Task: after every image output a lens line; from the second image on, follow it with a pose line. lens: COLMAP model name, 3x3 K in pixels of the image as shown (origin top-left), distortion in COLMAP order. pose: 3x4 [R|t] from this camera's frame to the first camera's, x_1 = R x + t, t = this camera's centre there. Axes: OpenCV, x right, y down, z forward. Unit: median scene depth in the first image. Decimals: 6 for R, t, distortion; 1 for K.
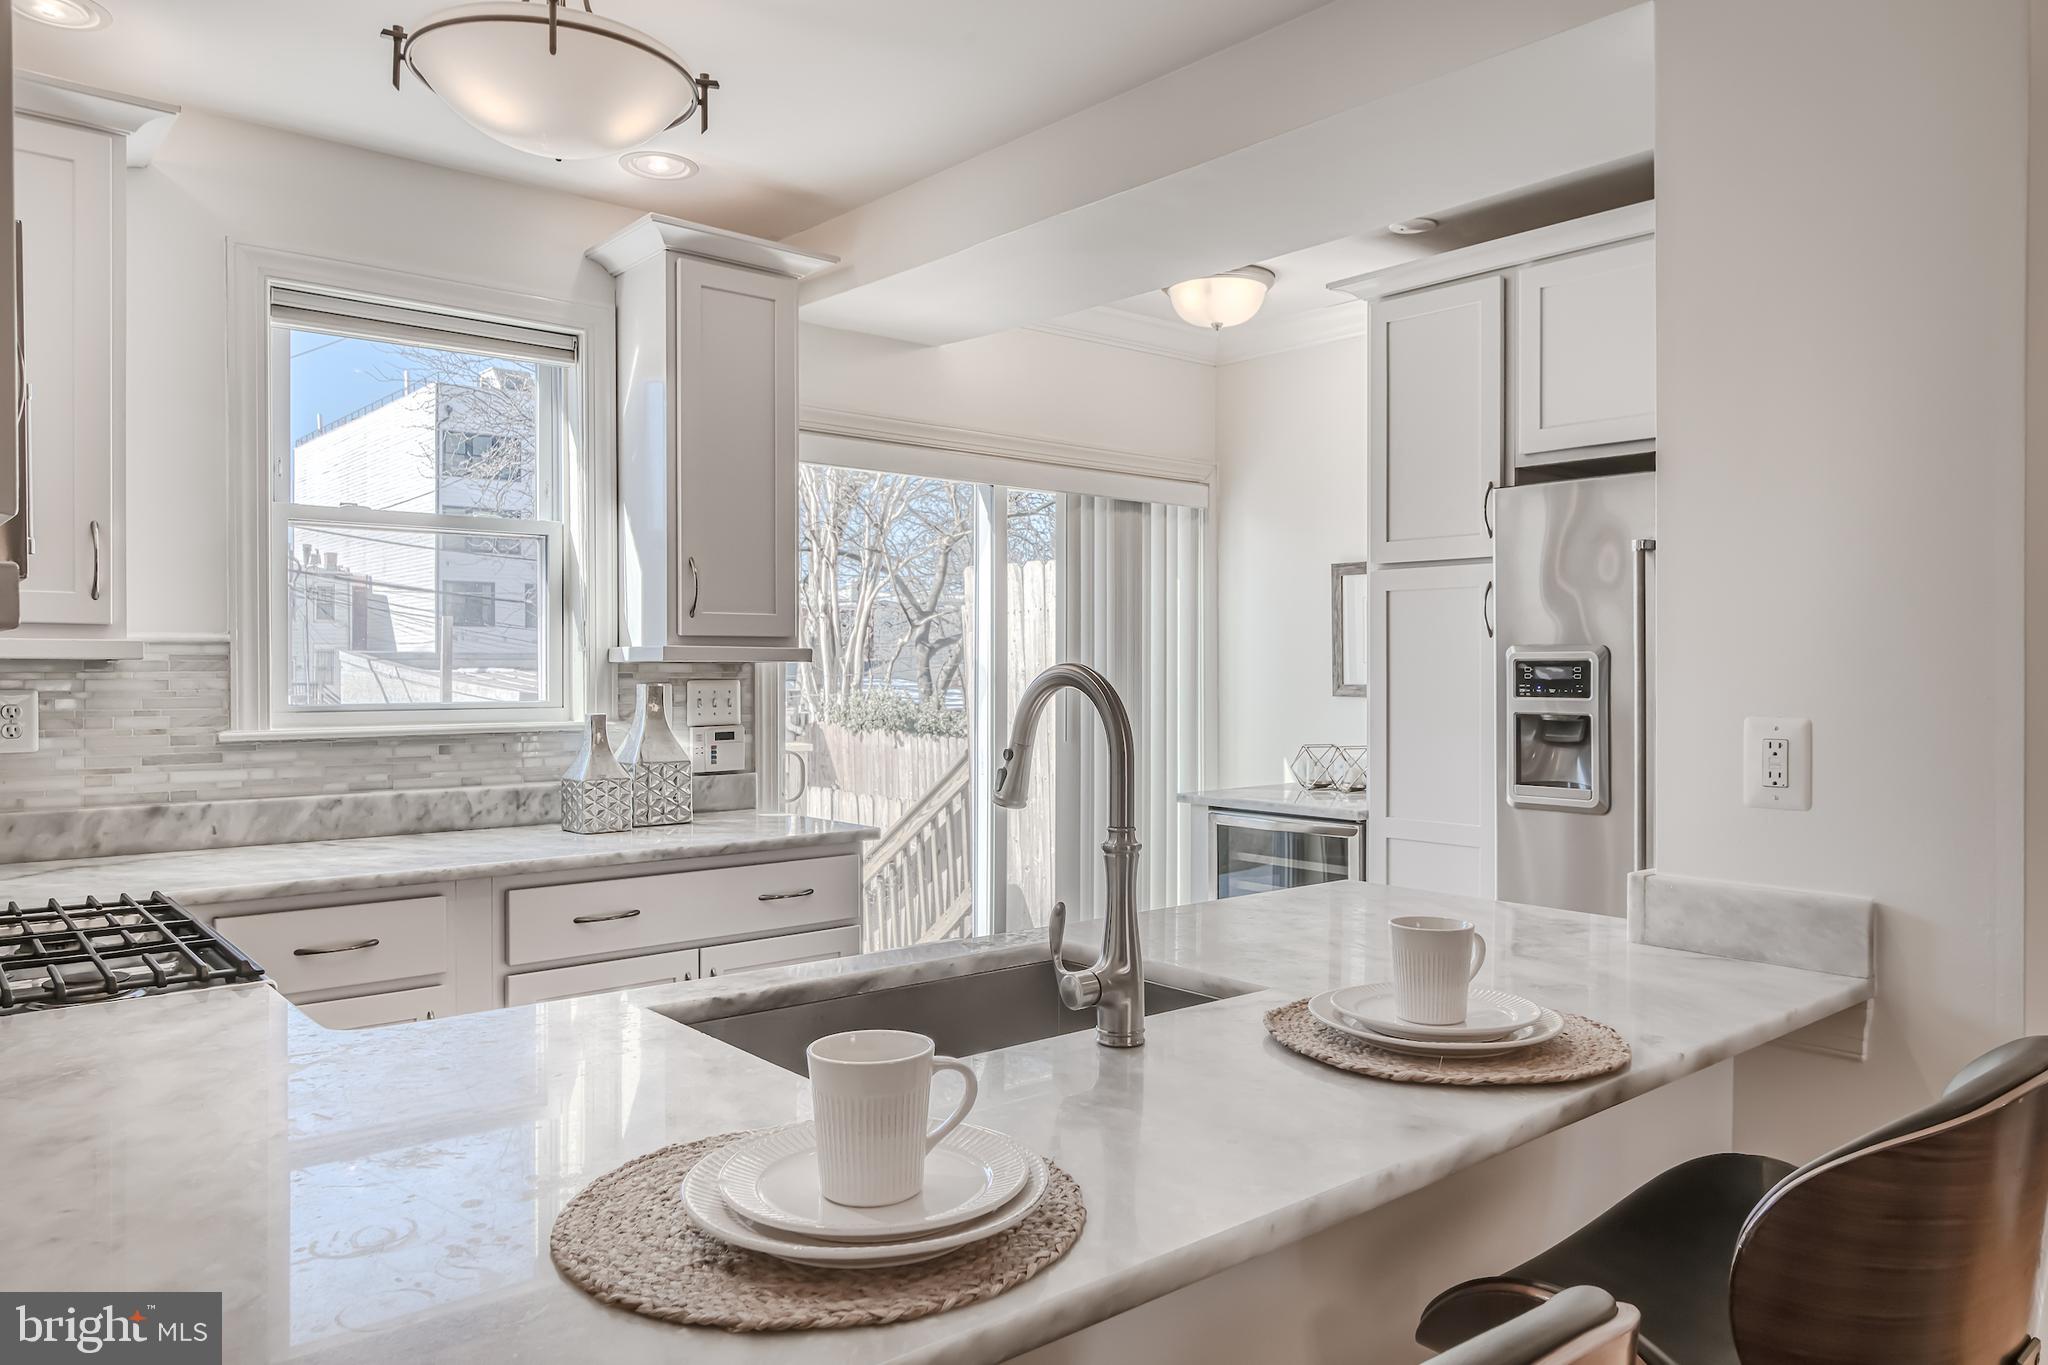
lens RADIAL K [[1347.0, 0, 1024.3], [0, 1347.0, 679.8], [0, 0, 1]] dist [-0.020725, -0.000003]
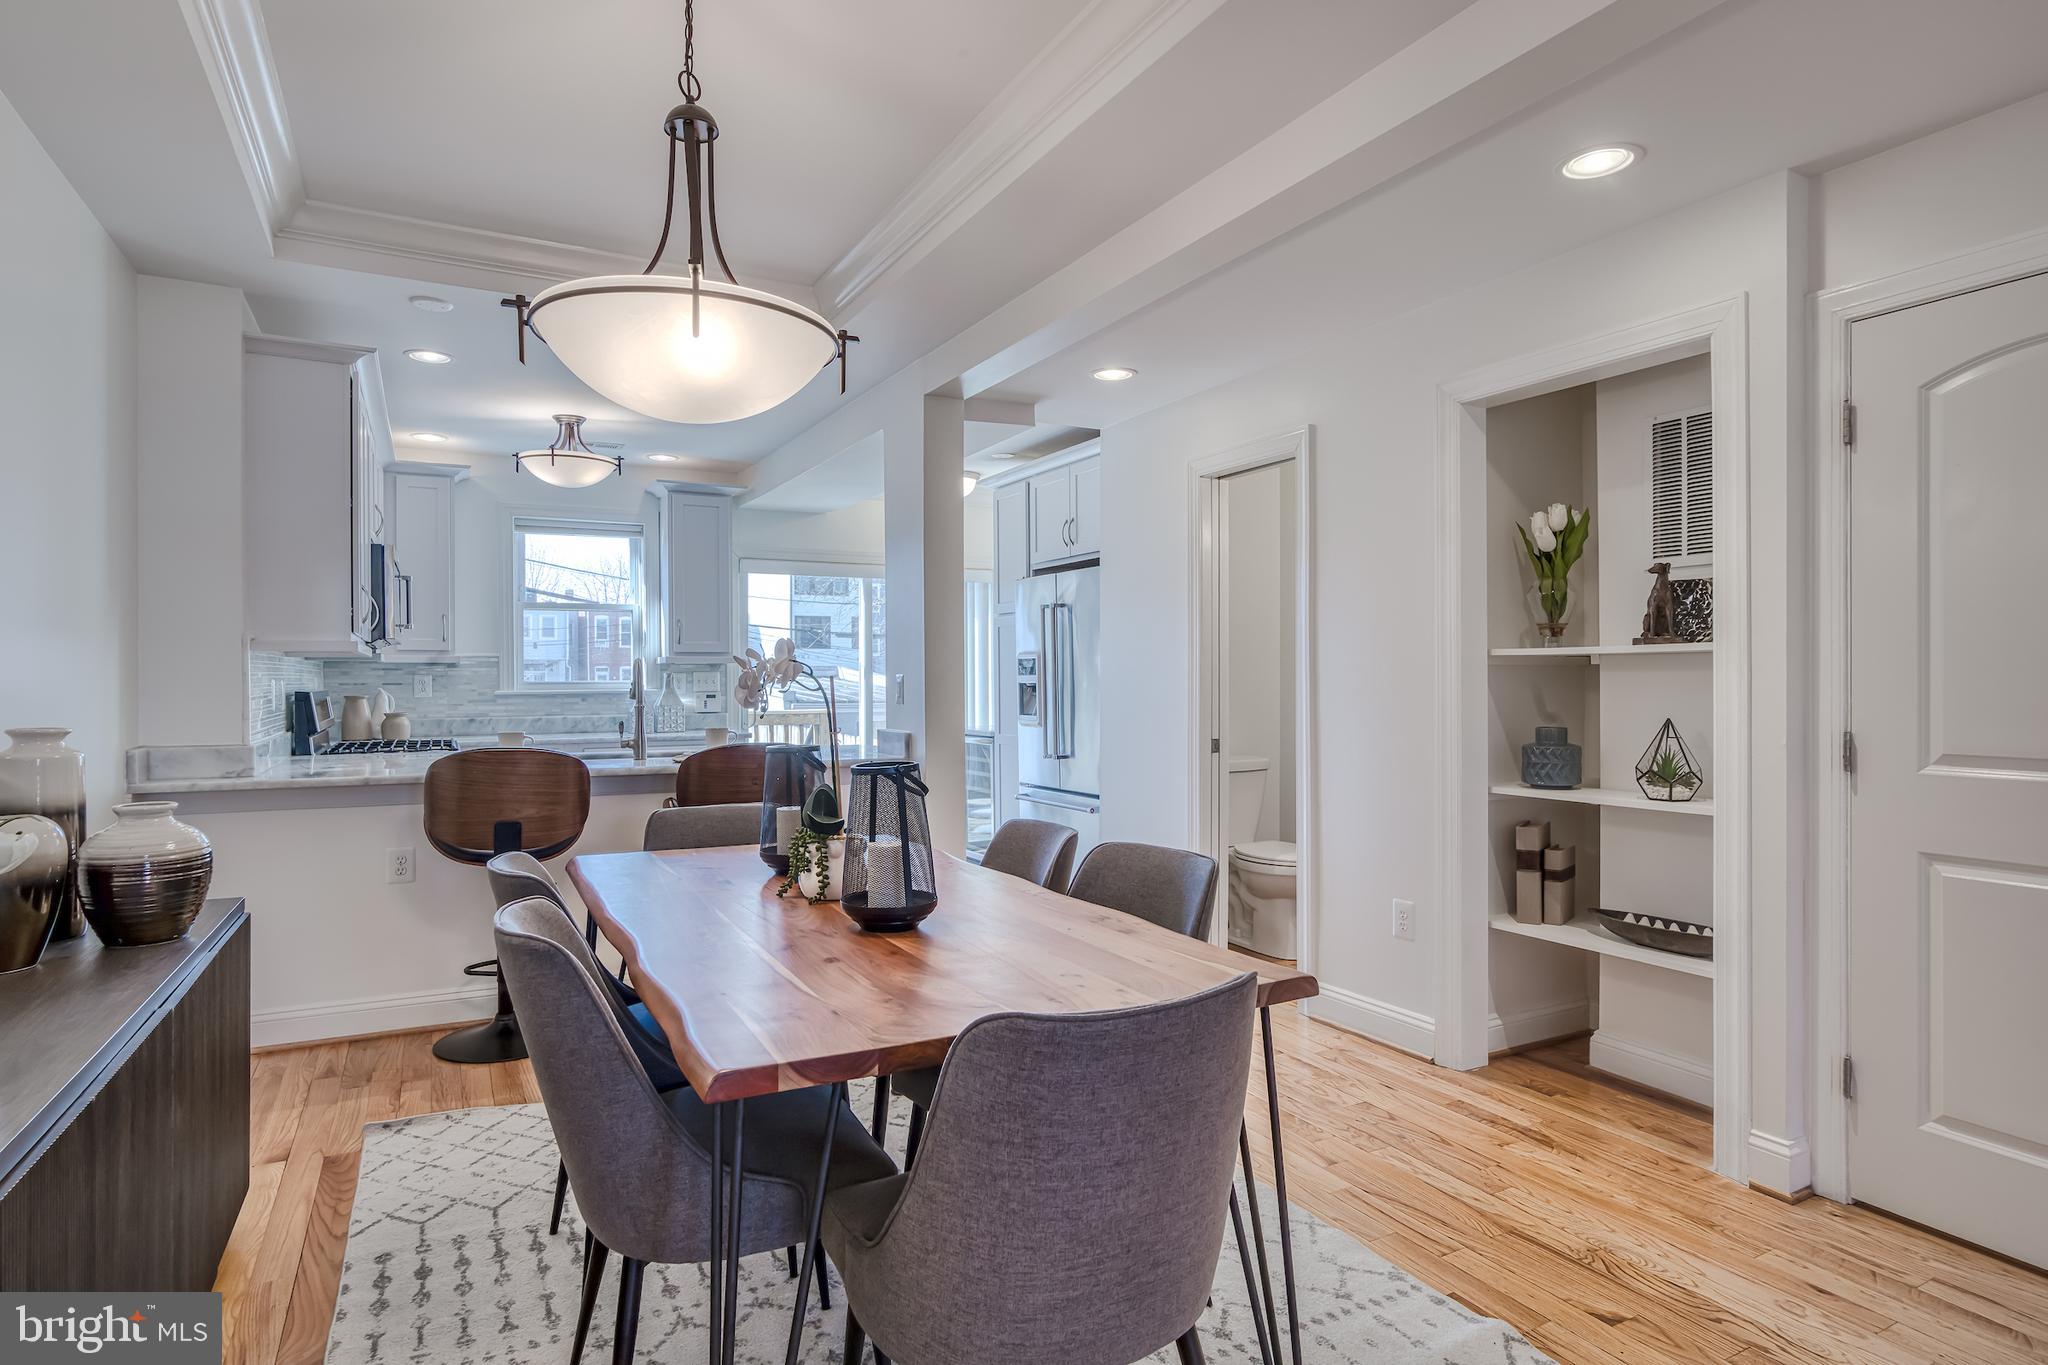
lens RADIAL K [[1118.3, 0, 1030.0], [0, 1118.3, 674.6], [0, 0, 1]] dist [-0.015940, 0.011155]
pose [[0.971851, -0.007377, -0.235482, 0.816909], [0.004199, 0.999893, -0.013993, 0.037174], [0.235560, 0.012611, 0.971778, -0.768075]]
